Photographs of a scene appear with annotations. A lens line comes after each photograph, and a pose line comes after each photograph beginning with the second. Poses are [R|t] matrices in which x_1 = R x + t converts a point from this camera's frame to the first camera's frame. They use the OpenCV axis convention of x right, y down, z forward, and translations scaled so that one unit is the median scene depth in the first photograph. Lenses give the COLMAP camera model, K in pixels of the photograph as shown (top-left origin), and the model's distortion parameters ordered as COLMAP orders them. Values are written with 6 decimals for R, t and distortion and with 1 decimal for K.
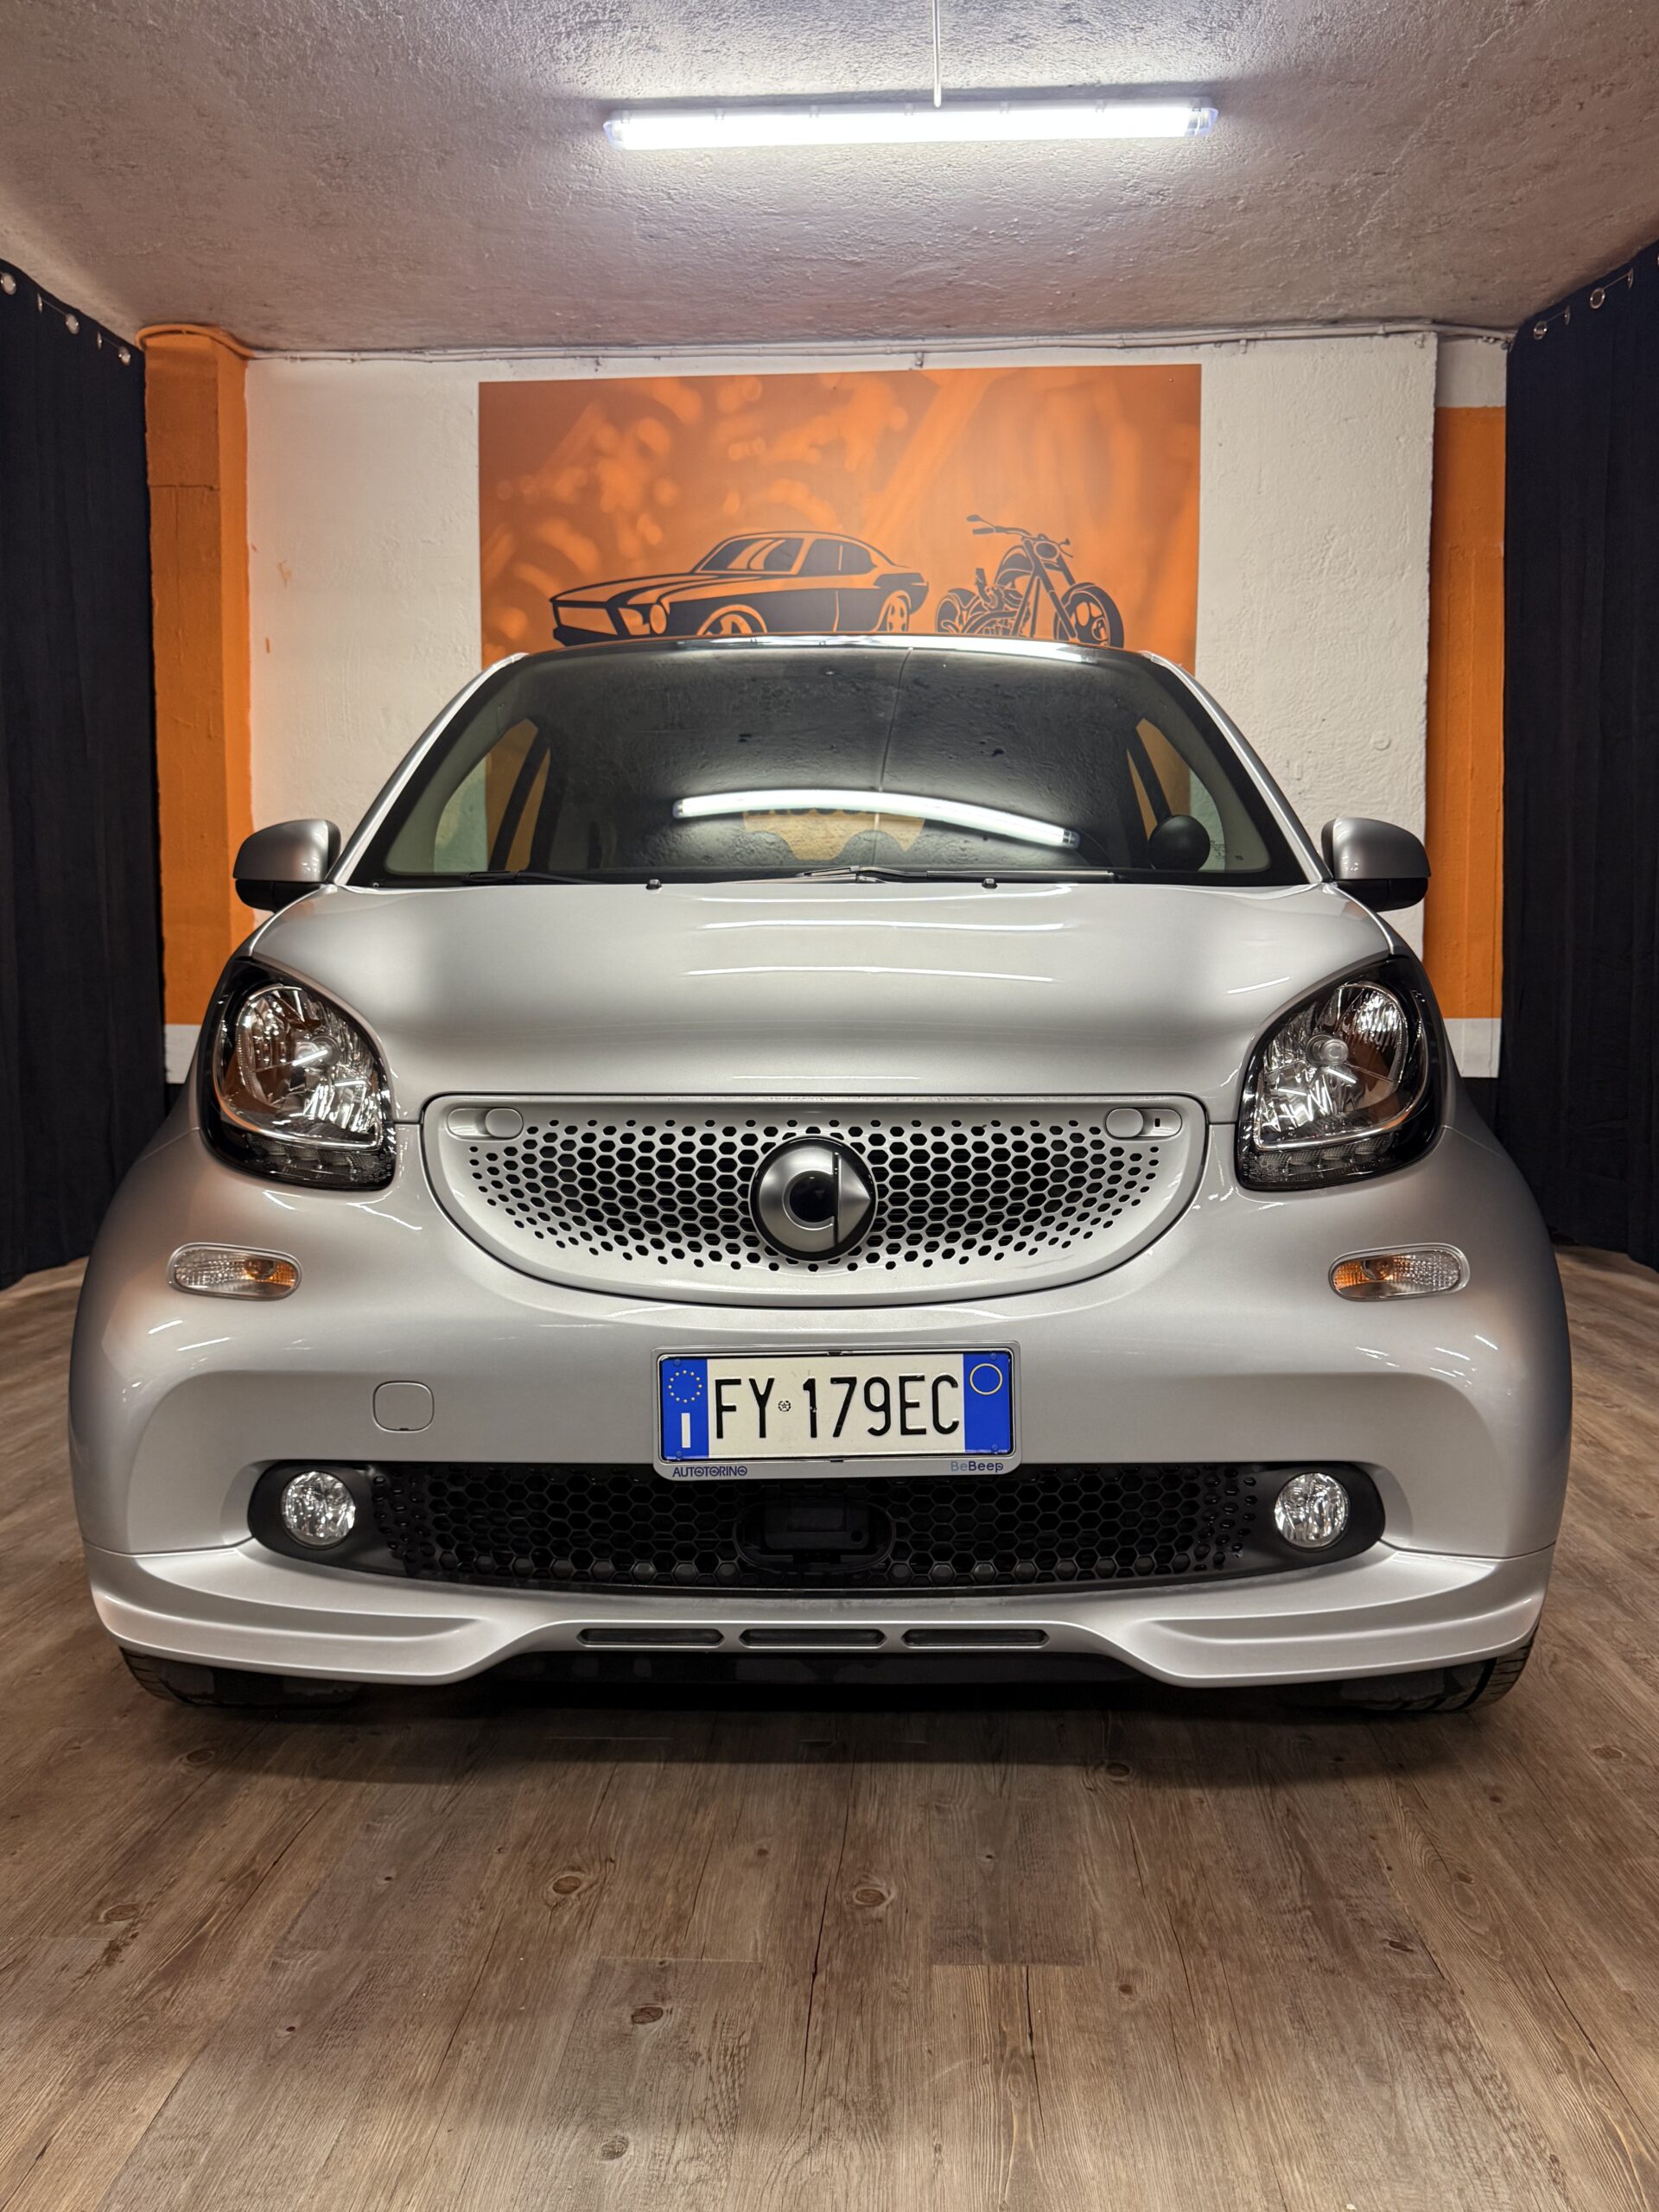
lens RADIAL K [[1736.6, 0, 830.9], [0, 1736.6, 1162.0], [0, 0, 1]] dist [0.017312, -0.035767]
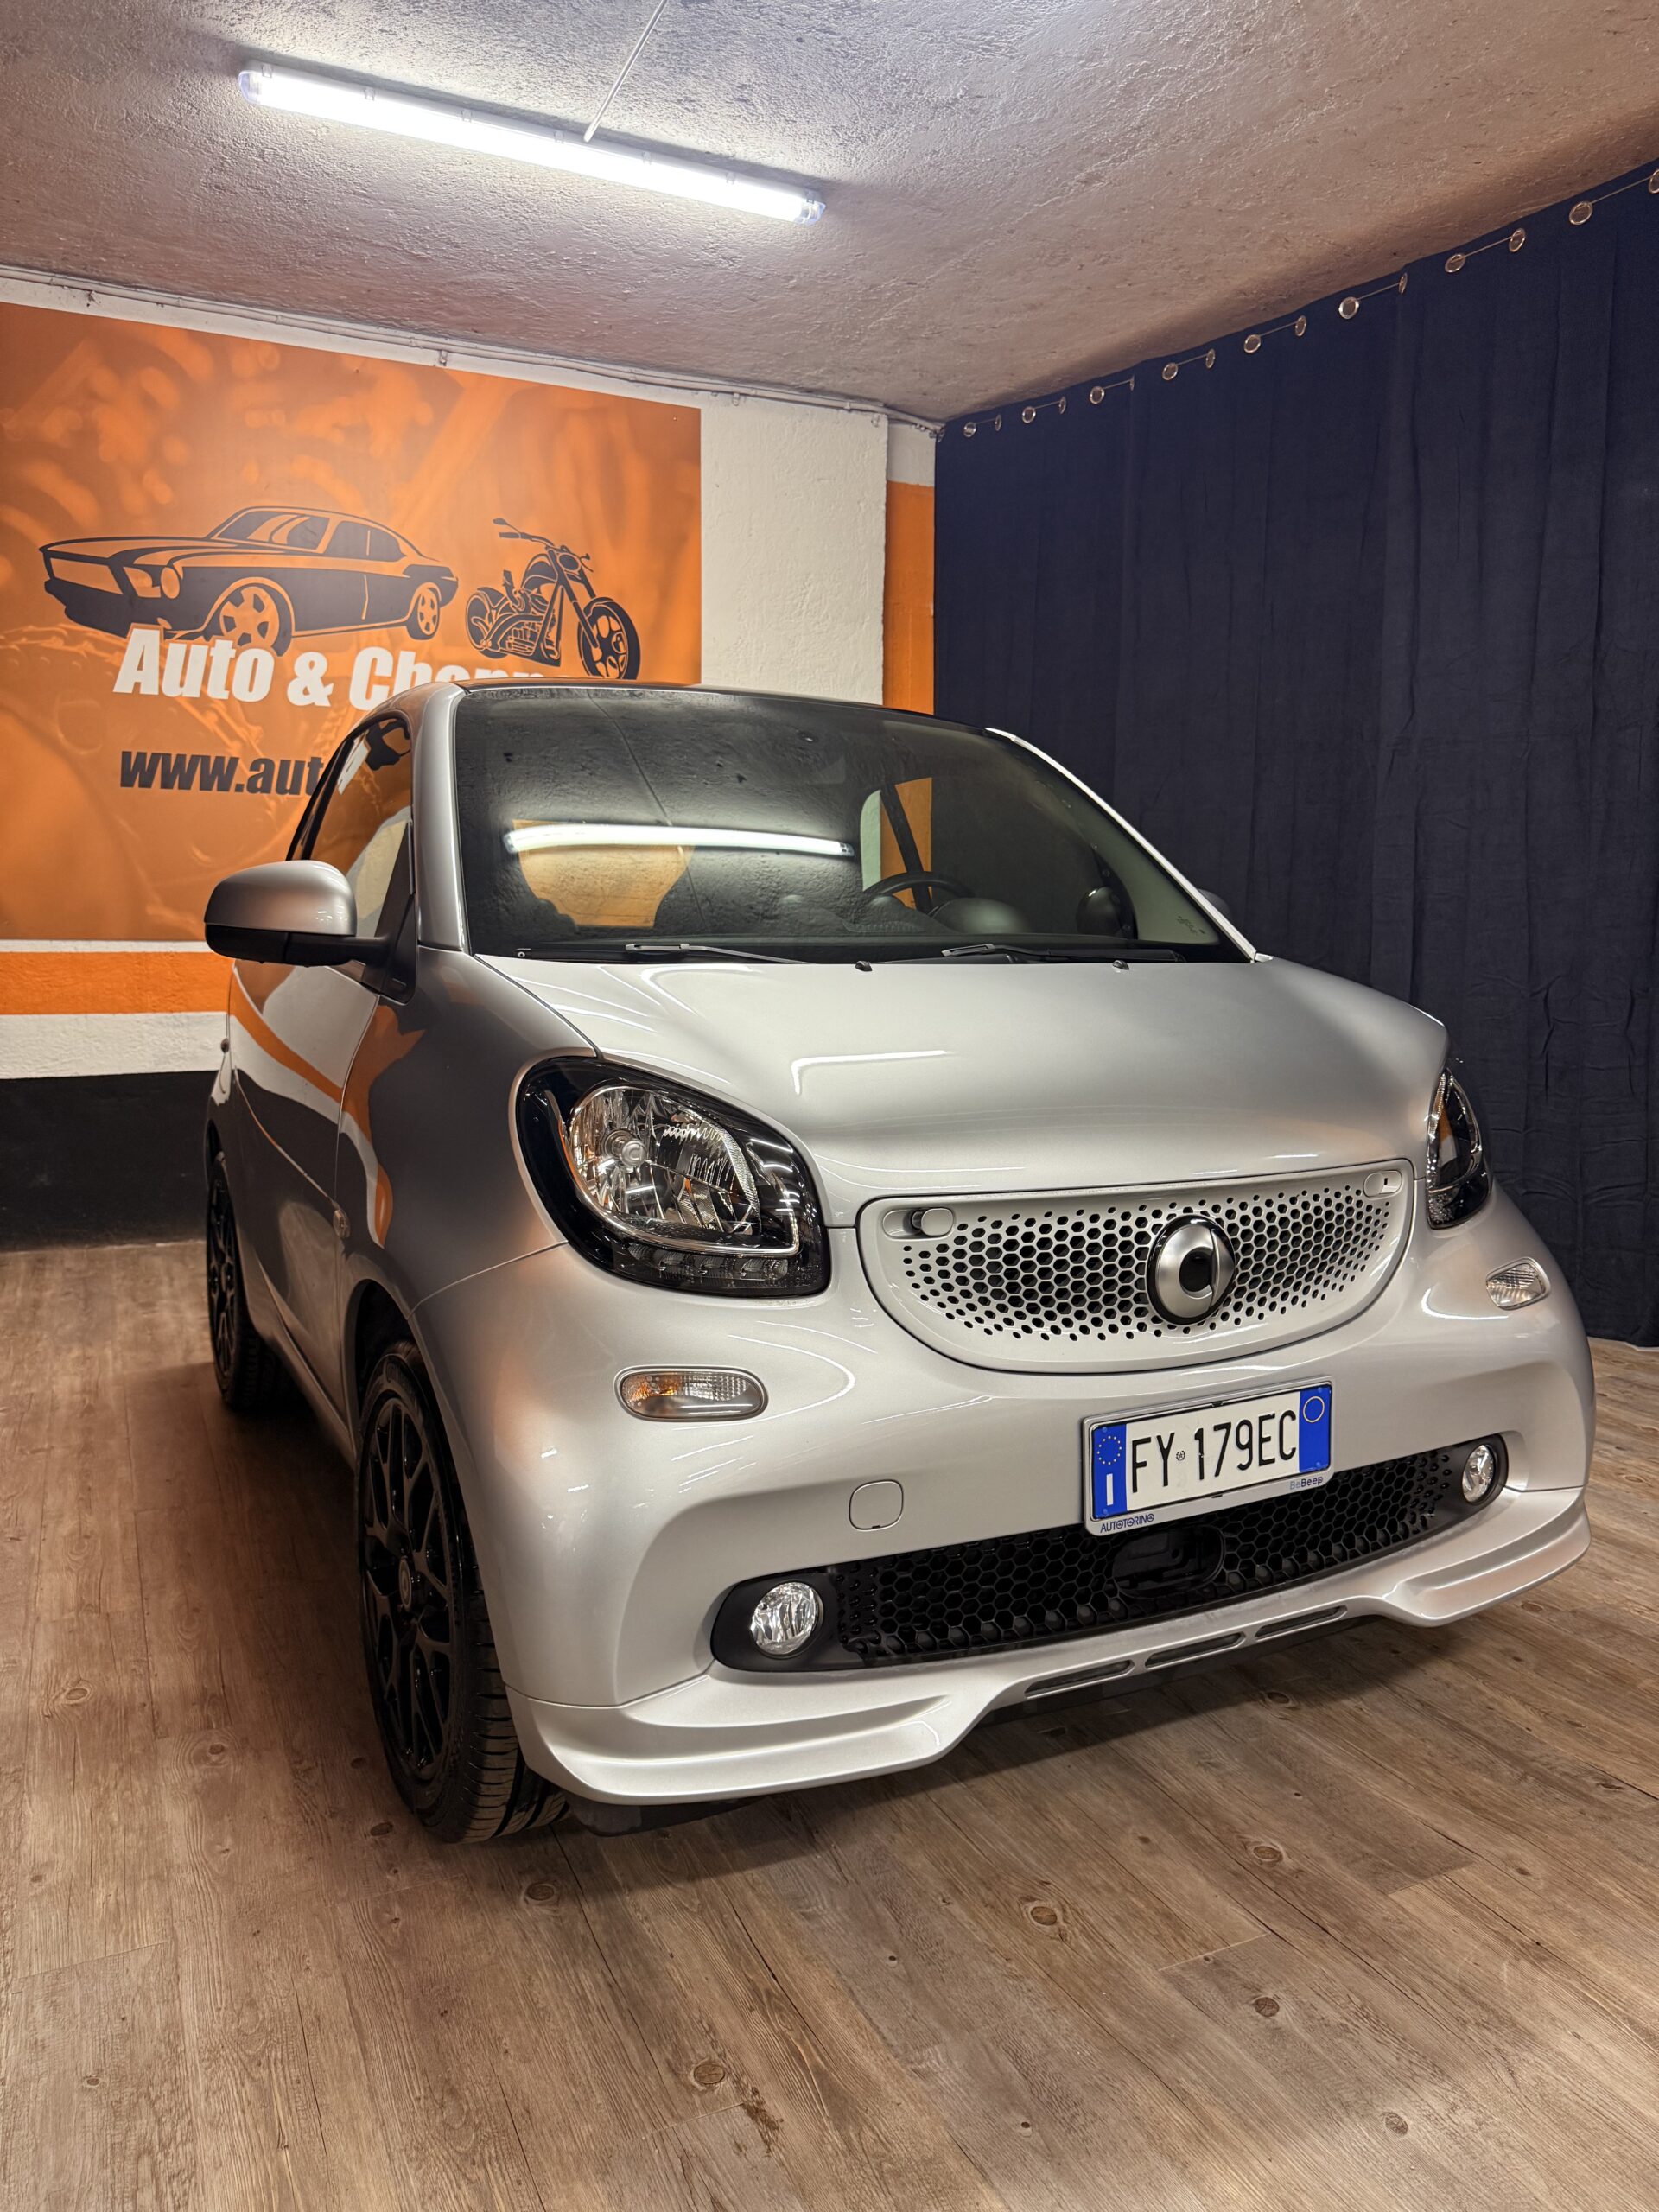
lens RADIAL K [[1578.2, 0, 831.8], [0, 1578.2, 1161.4], [0, 0, 1]] dist [-0.013548, -0.001195]
pose [[0.881190, -0.055031, 0.469549, -0.679632], [0.032105, 0.997875, 0.056700, -0.112998], [-0.471672, -0.034889, 0.881084, 0.201773]]
